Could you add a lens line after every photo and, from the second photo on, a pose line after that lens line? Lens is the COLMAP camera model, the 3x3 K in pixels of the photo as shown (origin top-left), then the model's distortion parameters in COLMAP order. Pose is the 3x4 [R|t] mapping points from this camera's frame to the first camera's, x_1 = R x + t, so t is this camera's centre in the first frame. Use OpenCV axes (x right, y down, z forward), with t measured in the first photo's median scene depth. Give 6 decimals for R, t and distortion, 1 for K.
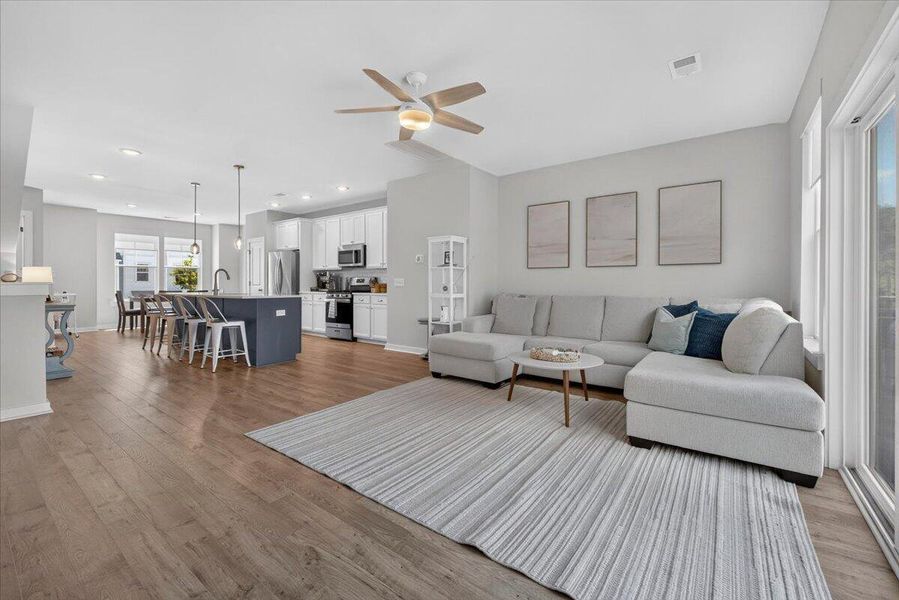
lens RADIAL K [[379.1, 0, 462.3], [0, 379.1, 288.6], [0, 0, 1]] dist [0.000821, 0.000004]
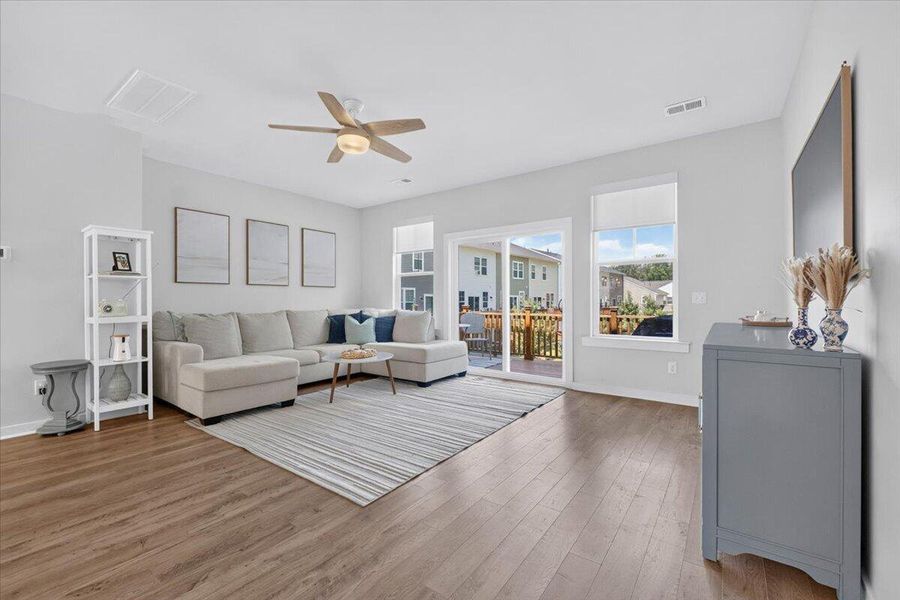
lens RADIAL K [[379.5, 0, 440.4], [0, 379.5, 303.4], [0, 0, 1]] dist [0.000821, 0.000004]
pose [[0.013649, -0.007143, 0.999881, -0.488280], [0.020151, 0.999773, 0.006867, -0.001715], [-0.999704, 0.020055, 0.013790, 0.315571]]
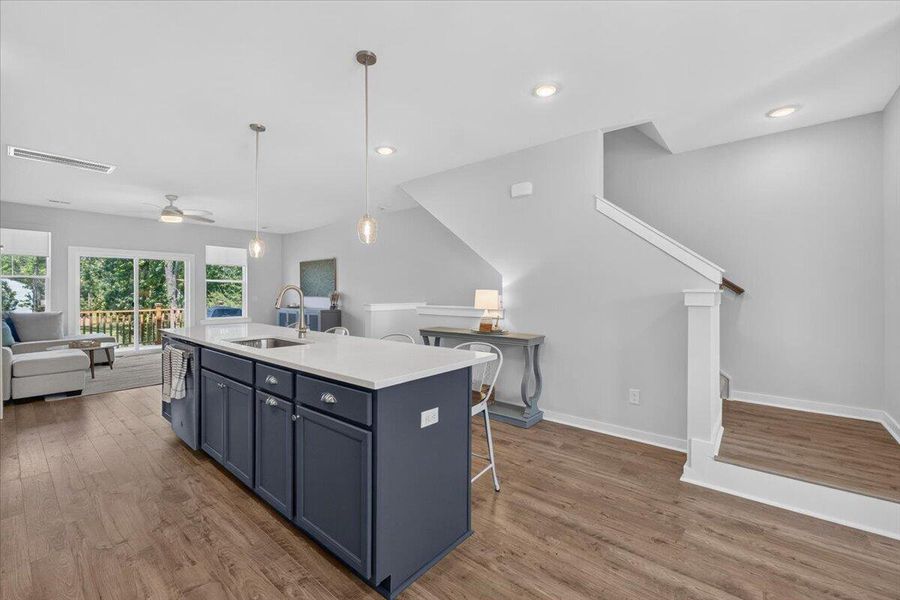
lens RADIAL K [[379.5, 0, 434.3], [0, 379.5, 292.0], [0, 0, 1]] dist [0.000821, 0.000004]
pose [[-0.997119, -0.003309, 0.075776, -0.672278], [-0.002354, 0.999917, 0.012690, -0.038491], [-0.075812, 0.012475, -0.997044, 1.200347]]
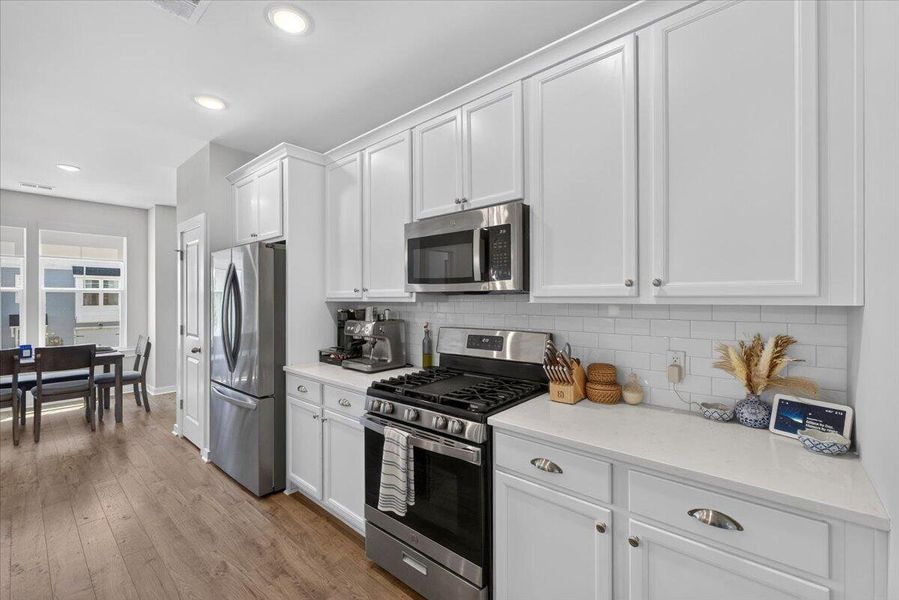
lens RADIAL K [[379.1, 0, 450.3], [0, 379.1, 295.9], [0, 0, 1]] dist [0.000821, 0.000004]
pose [[0.995841, -0.004863, -0.090982, -0.278728], [0.003143, 0.999814, -0.019034, -0.051874], [0.091058, 0.018668, 0.995671, 0.743530]]
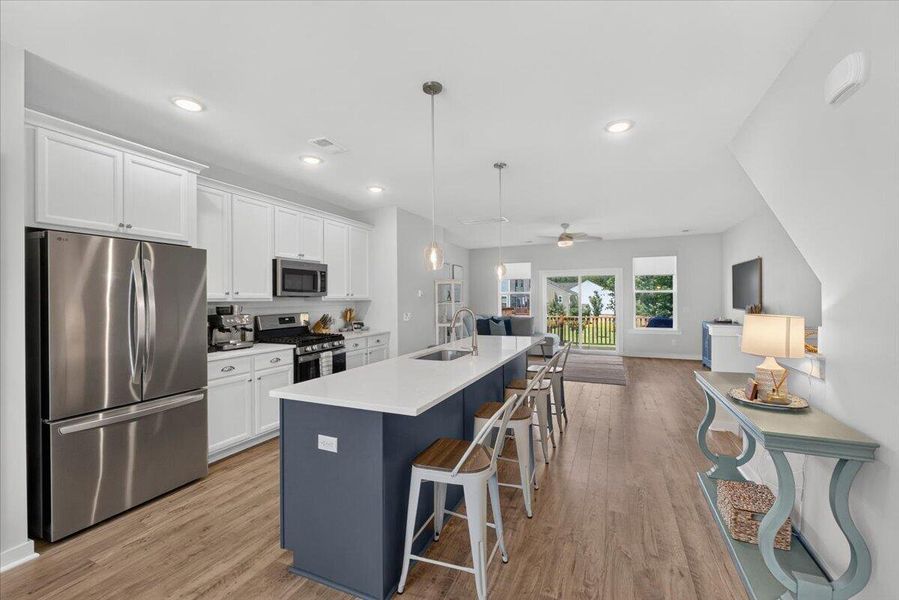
lens RADIAL K [[379.1, 0, 457.0], [0, 379.1, 296.0], [0, 0, 1]] dist [0.000821, 0.000004]
pose [[-0.231830, 0.006079, 0.972737, -0.938605], [0.020927, 0.999780, -0.001261, -0.053841], [-0.972531, 0.020064, -0.231906, 0.914505]]
